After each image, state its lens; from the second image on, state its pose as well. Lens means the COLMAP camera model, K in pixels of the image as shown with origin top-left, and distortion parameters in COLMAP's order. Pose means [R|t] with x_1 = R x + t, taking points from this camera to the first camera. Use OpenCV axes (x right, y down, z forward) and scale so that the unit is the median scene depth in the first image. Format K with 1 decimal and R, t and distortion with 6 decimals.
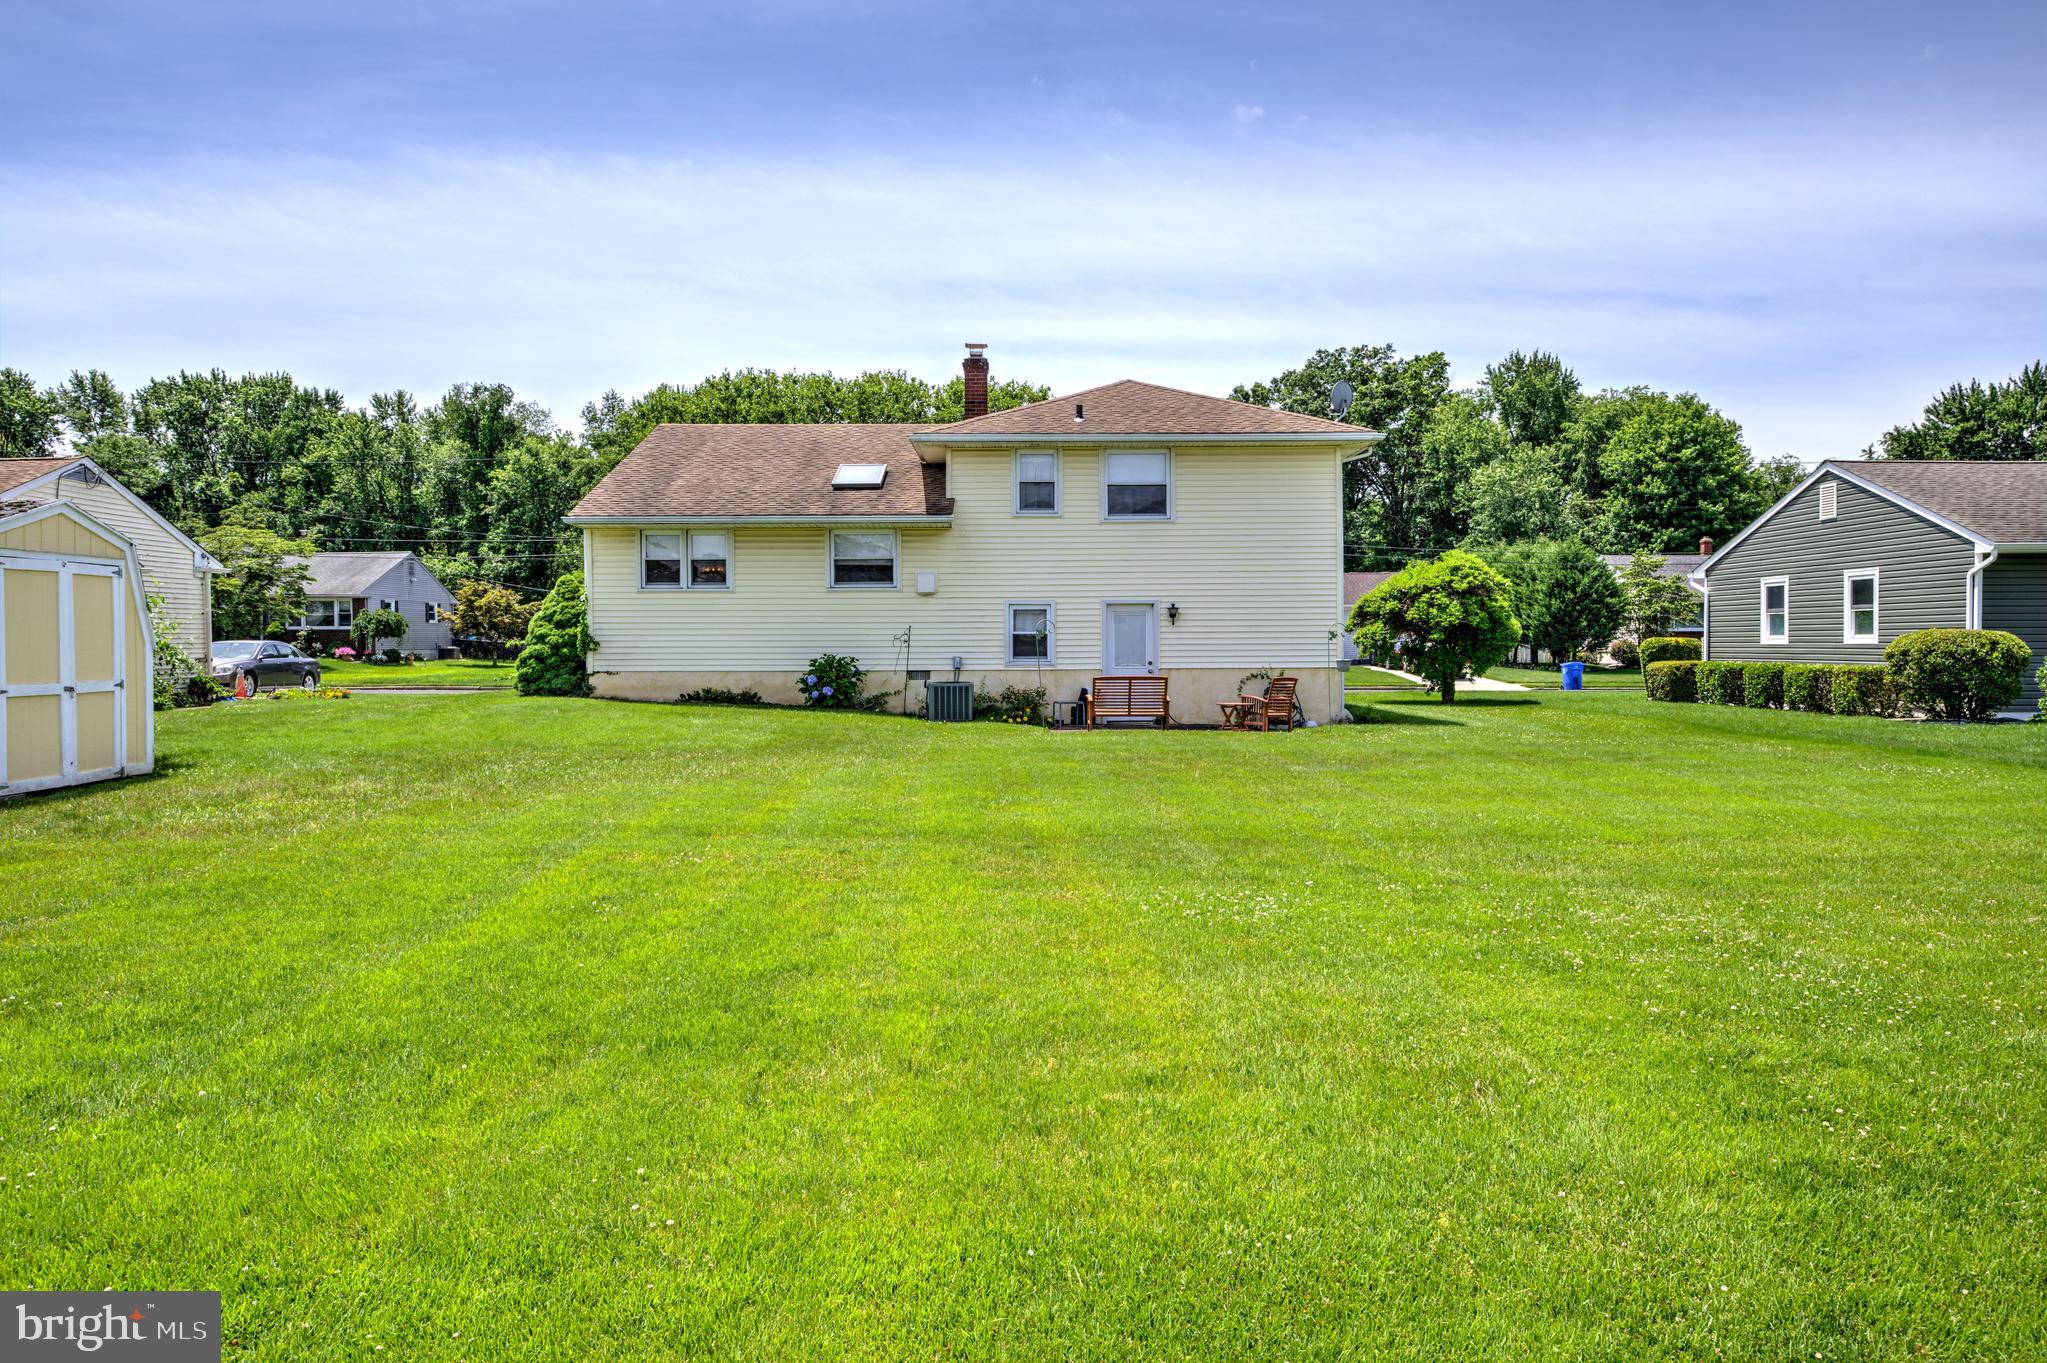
lens RADIAL K [[1329.6, 0, 1013.9], [0, 1329.6, 683.6], [0, 0, 1]] dist [0.006984, -0.004074]
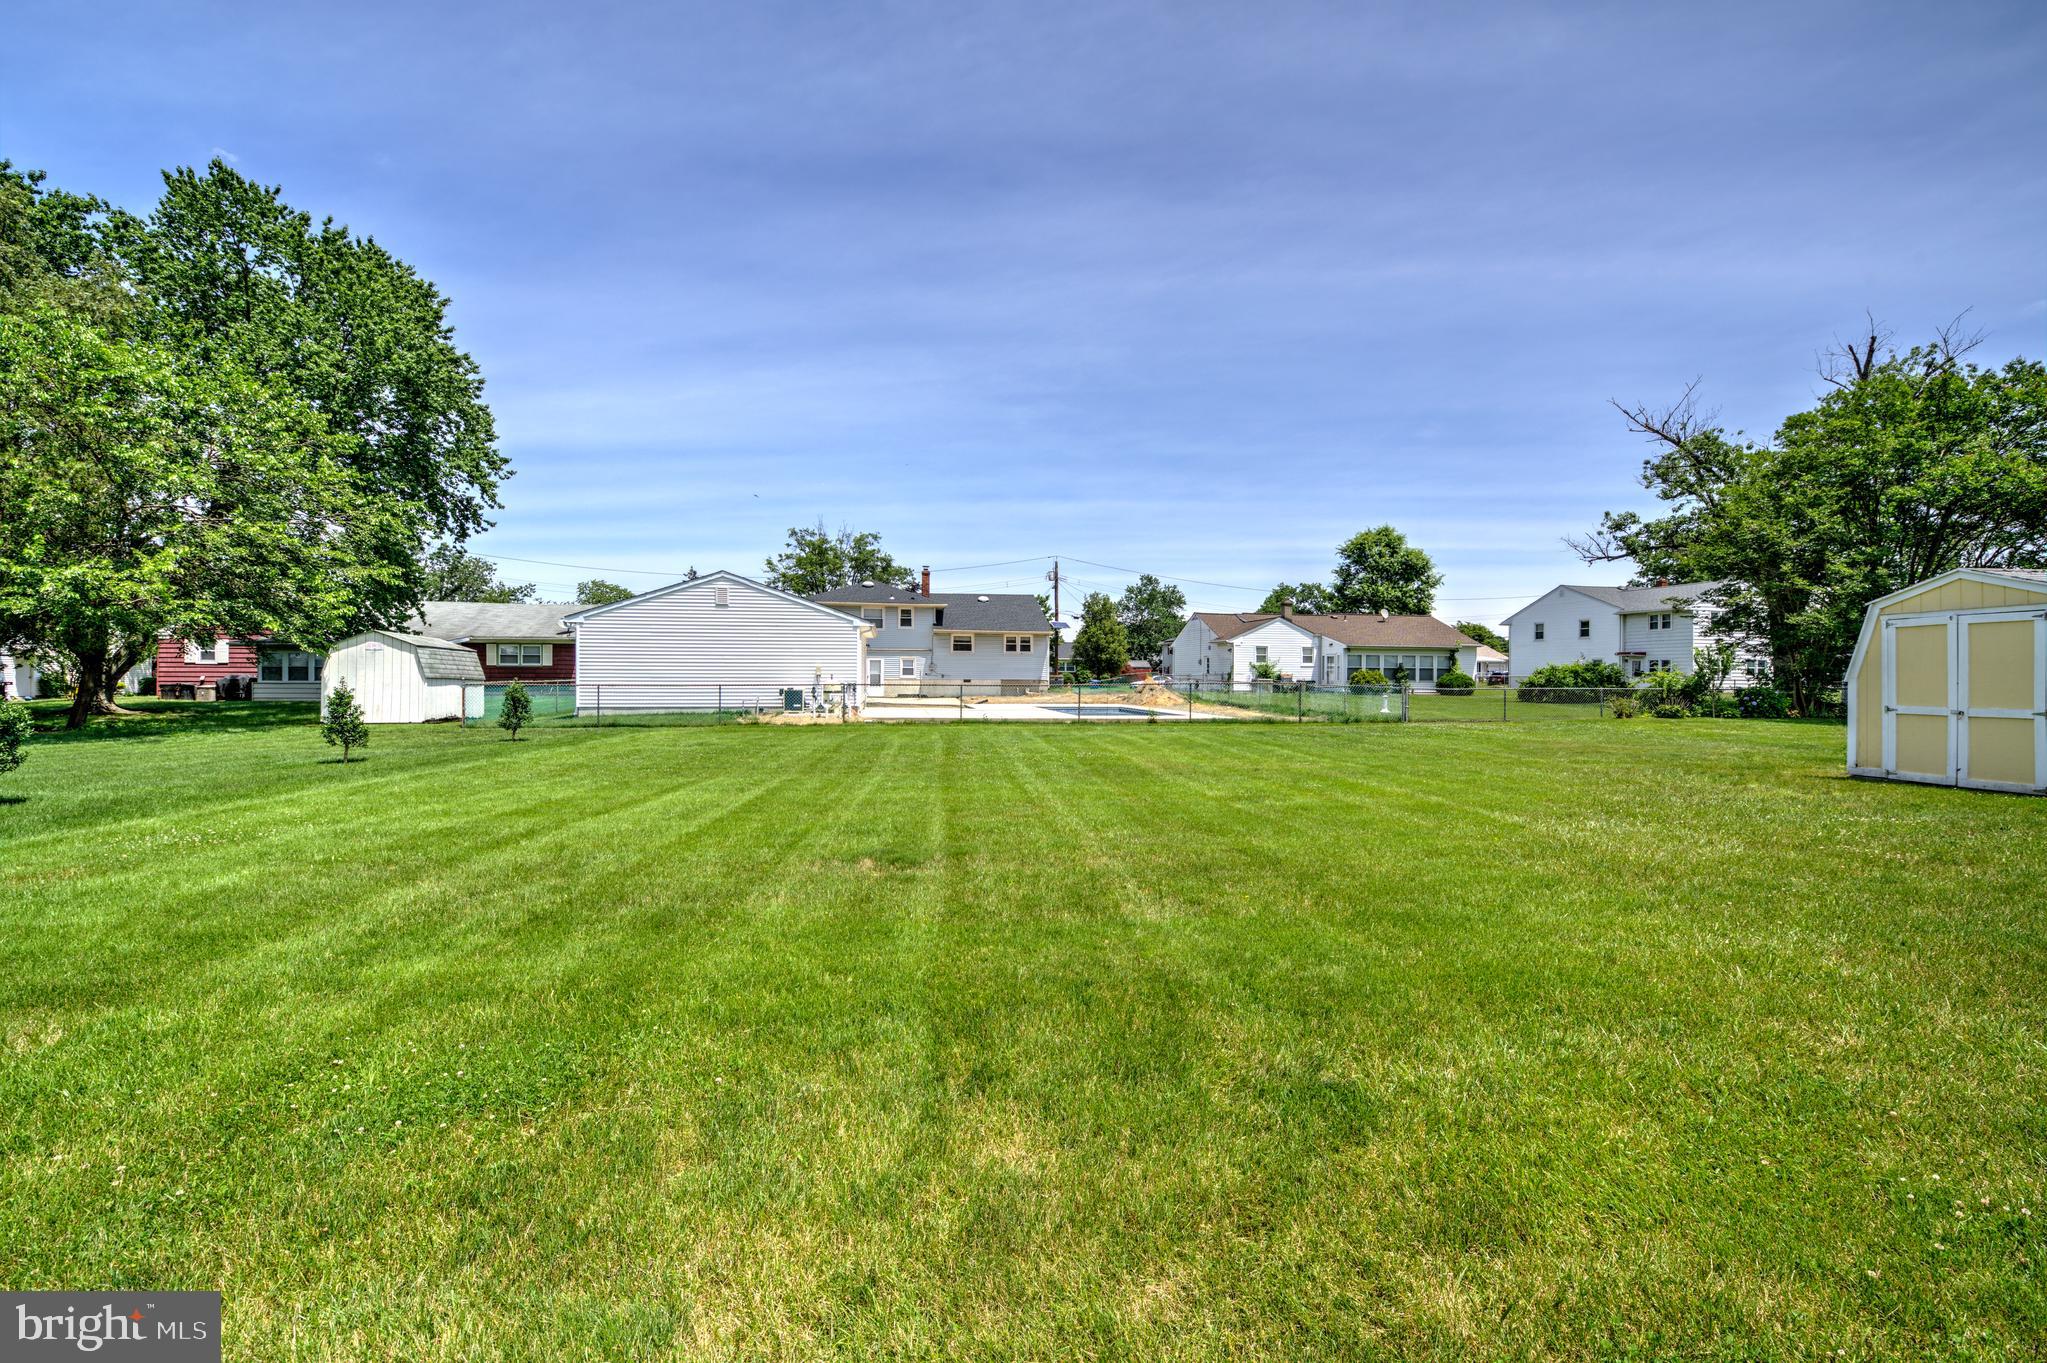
lens RADIAL K [[815.4, 0, 1031.5], [0, 815.4, 680.8], [0, 0, 1]] dist [-0.015974, -0.001159]
pose [[-0.996071, 0.001063, -0.088555, 0.137399], [-0.002293, 0.999283, 0.037789, -0.028413], [0.088531, 0.037843, -0.995354, 0.884101]]
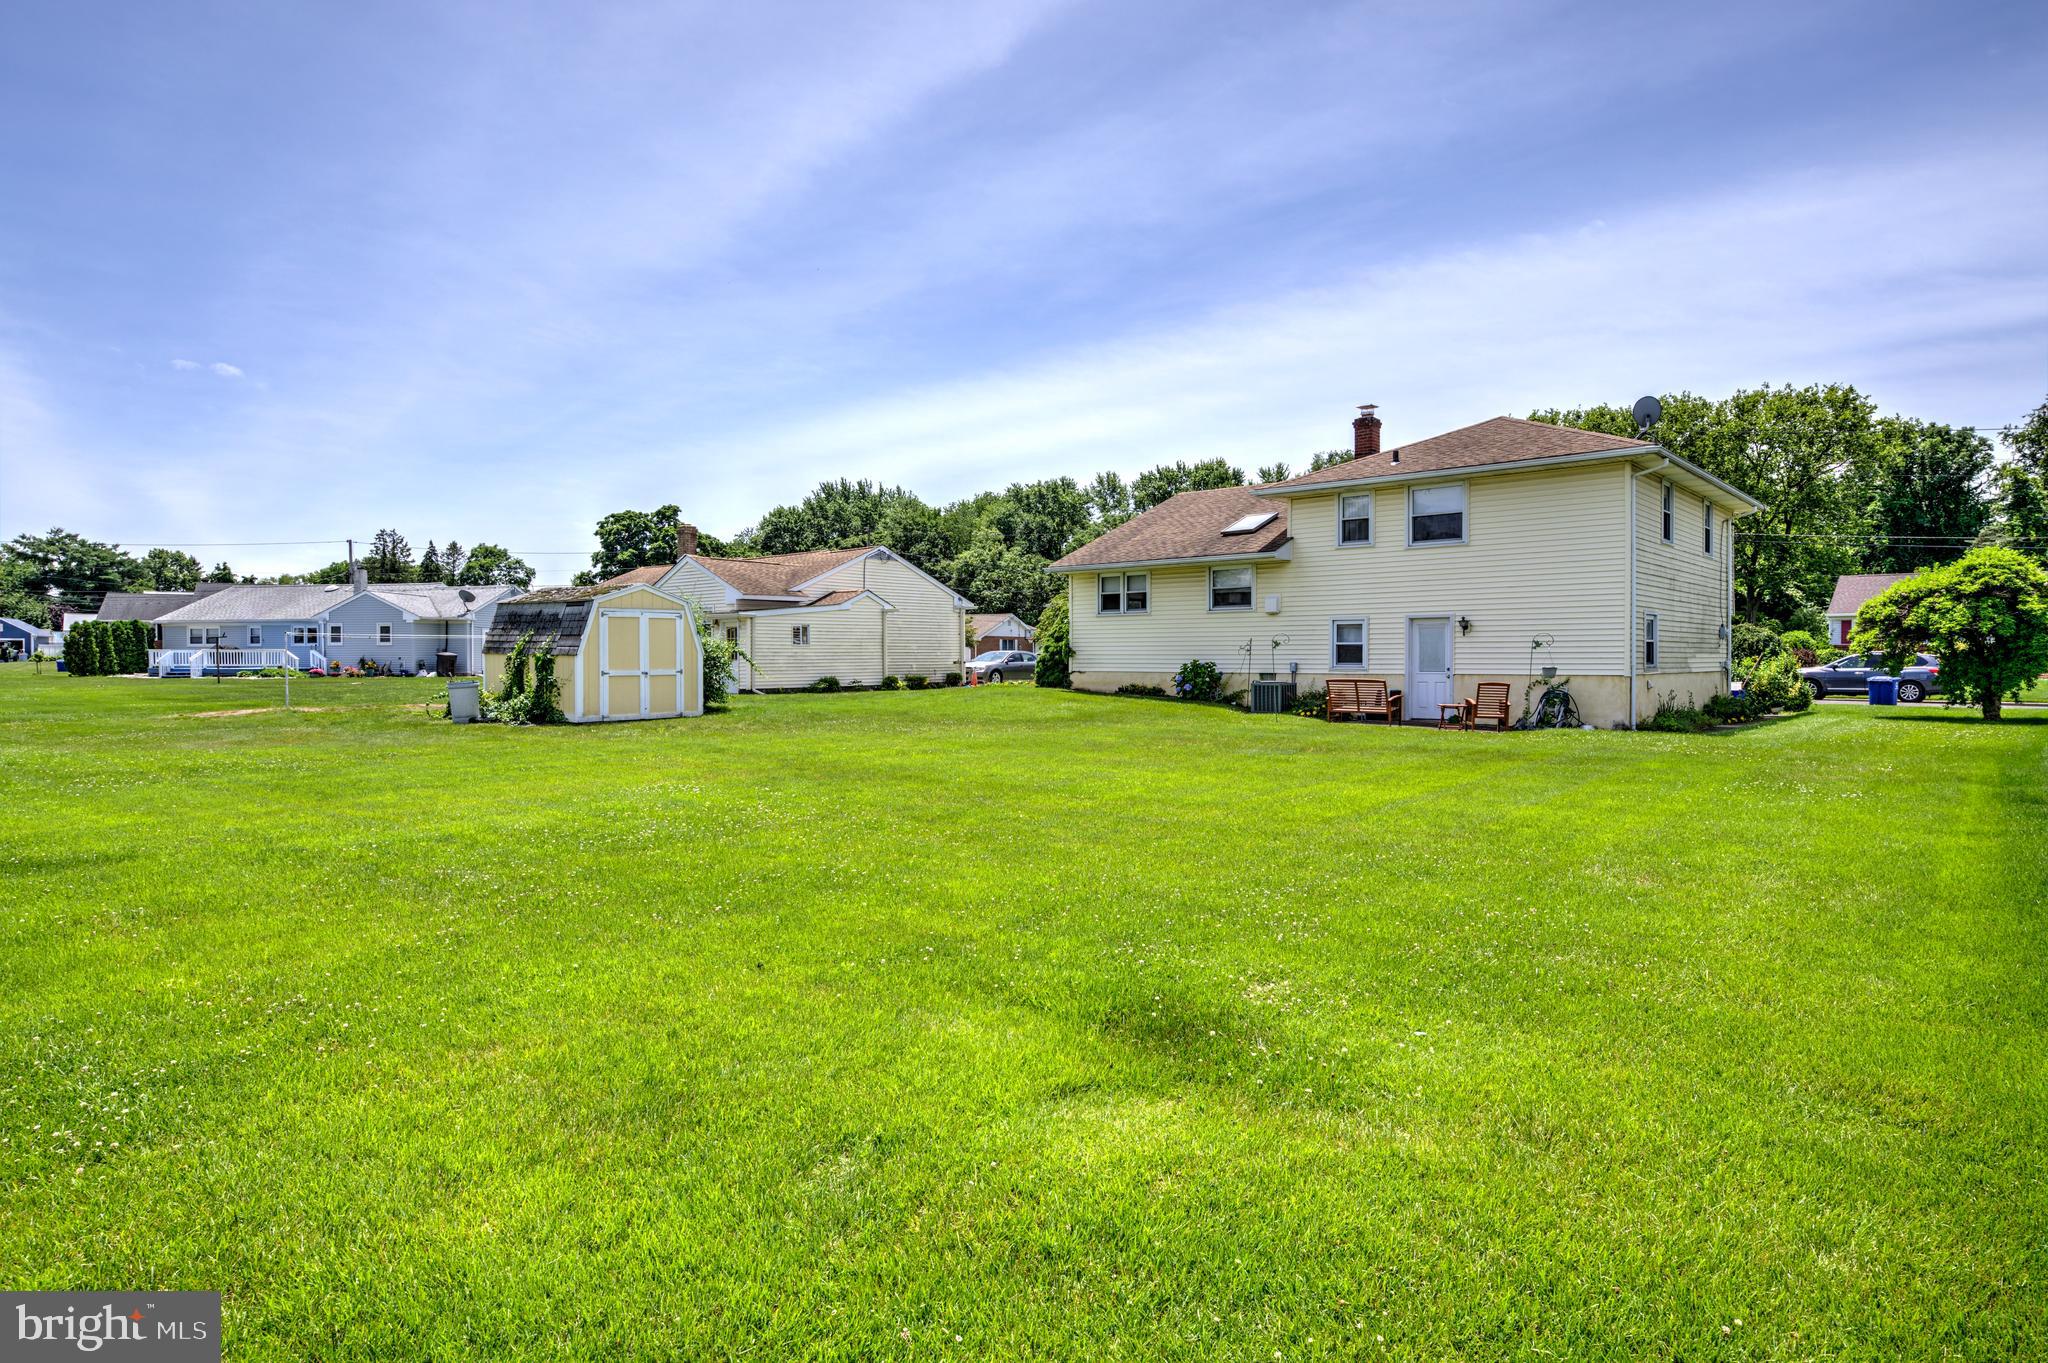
lens RADIAL K [[1126.2, 0, 1046.0], [0, 1126.2, 666.6], [0, 0, 1]] dist [-0.003135, 0.000272]
pose [[0.750603, 0.007997, -0.660705, 0.482550], [-0.020965, 0.999712, -0.011717, 0.000714], [0.660421, 0.022646, 0.750554, 0.048937]]
